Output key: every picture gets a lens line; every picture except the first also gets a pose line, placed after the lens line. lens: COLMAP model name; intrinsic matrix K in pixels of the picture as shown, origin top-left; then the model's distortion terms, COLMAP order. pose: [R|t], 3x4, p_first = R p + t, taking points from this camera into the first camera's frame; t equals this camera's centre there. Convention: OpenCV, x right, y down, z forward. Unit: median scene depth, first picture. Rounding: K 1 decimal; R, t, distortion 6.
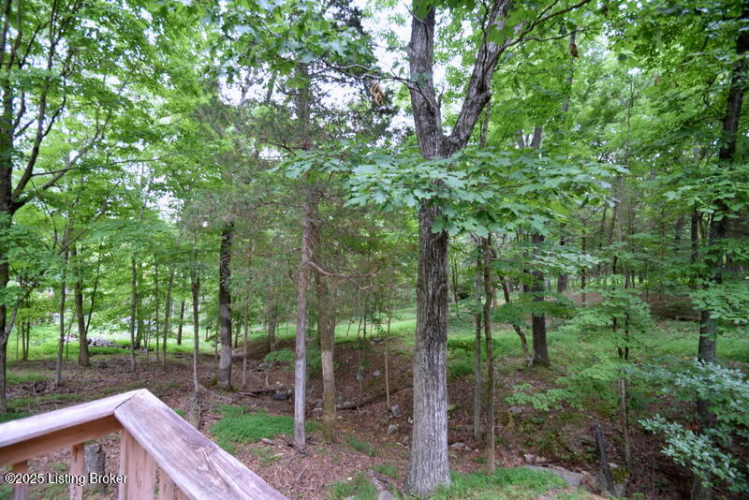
lens RADIAL K [[339.8, 0, 373.1], [0, 339.8, 250.9], [0, 0, 1]] dist [-0.001550, -0.006915]
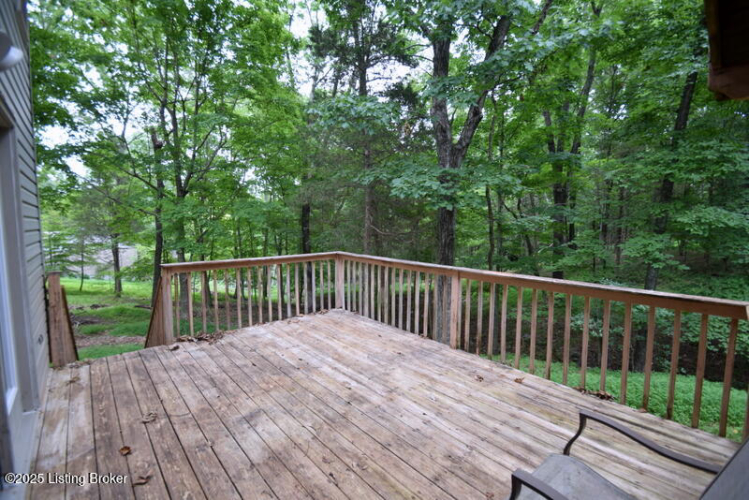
lens RADIAL K [[339.8, 0, 373.1], [0, 339.8, 250.9], [0, 0, 1]] dist [-0.001550, -0.006915]
pose [[0.986218, -0.007398, -0.165286, 0.099831], [0.023839, 0.994930, 0.097708, -0.002741], [0.163725, -0.100302, 0.981394, -0.690478]]
